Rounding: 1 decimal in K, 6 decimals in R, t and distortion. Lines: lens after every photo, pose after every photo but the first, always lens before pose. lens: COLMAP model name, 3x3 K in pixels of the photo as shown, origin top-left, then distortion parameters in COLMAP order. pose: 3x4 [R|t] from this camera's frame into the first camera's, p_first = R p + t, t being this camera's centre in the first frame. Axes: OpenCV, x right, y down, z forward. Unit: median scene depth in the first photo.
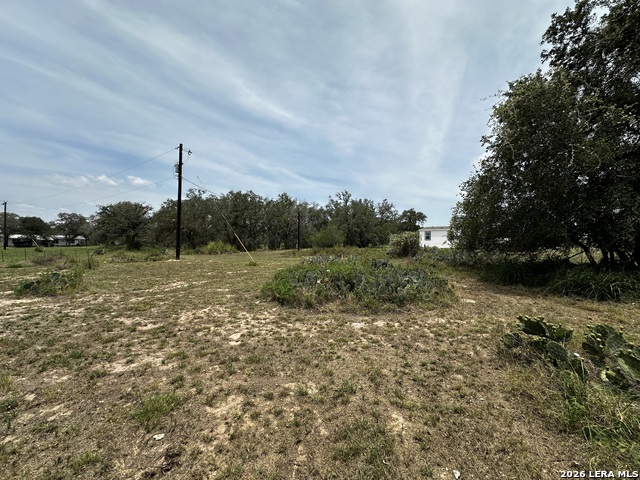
lens RADIAL K [[256.5, 0, 320.3], [0, 256.5, 242.6], [0, 0, 1]] dist [-0.003491, 0.000293]
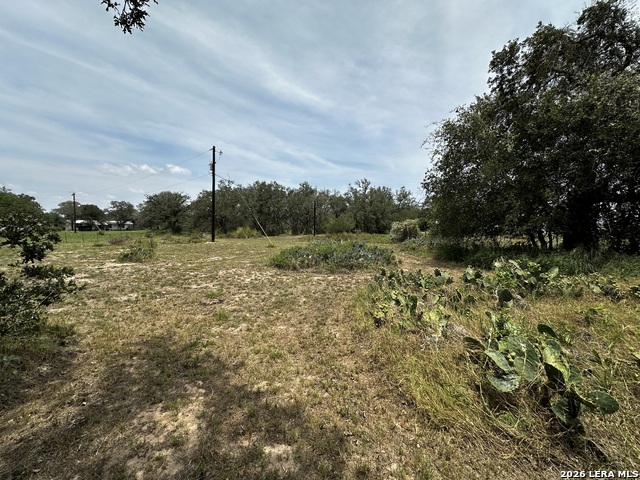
lens RADIAL K [[256.5, 0, 320.8], [0, 256.5, 242.3], [0, 0, 1]] dist [-0.003491, 0.000293]
pose [[0.994779, 0.011739, -0.101371, 0.011145], [-0.006165, 0.998461, 0.055119, -0.000461], [0.101862, -0.054206, 0.993321, -0.022970]]
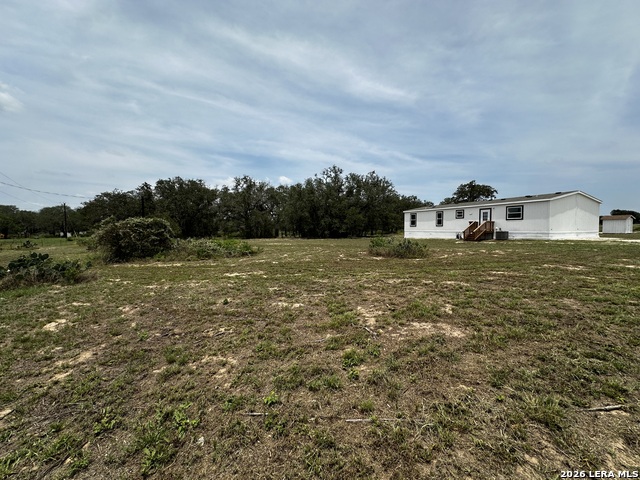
lens RADIAL K [[256.5, 0, 322.4], [0, 256.5, 239.7], [0, 0, 1]] dist [-0.003491, 0.000293]
pose [[0.906582, 0.008790, -0.421939, 0.152478], [0.008655, 0.999186, 0.039412, -0.001277], [0.421942, -0.039382, 0.905767, 0.092915]]
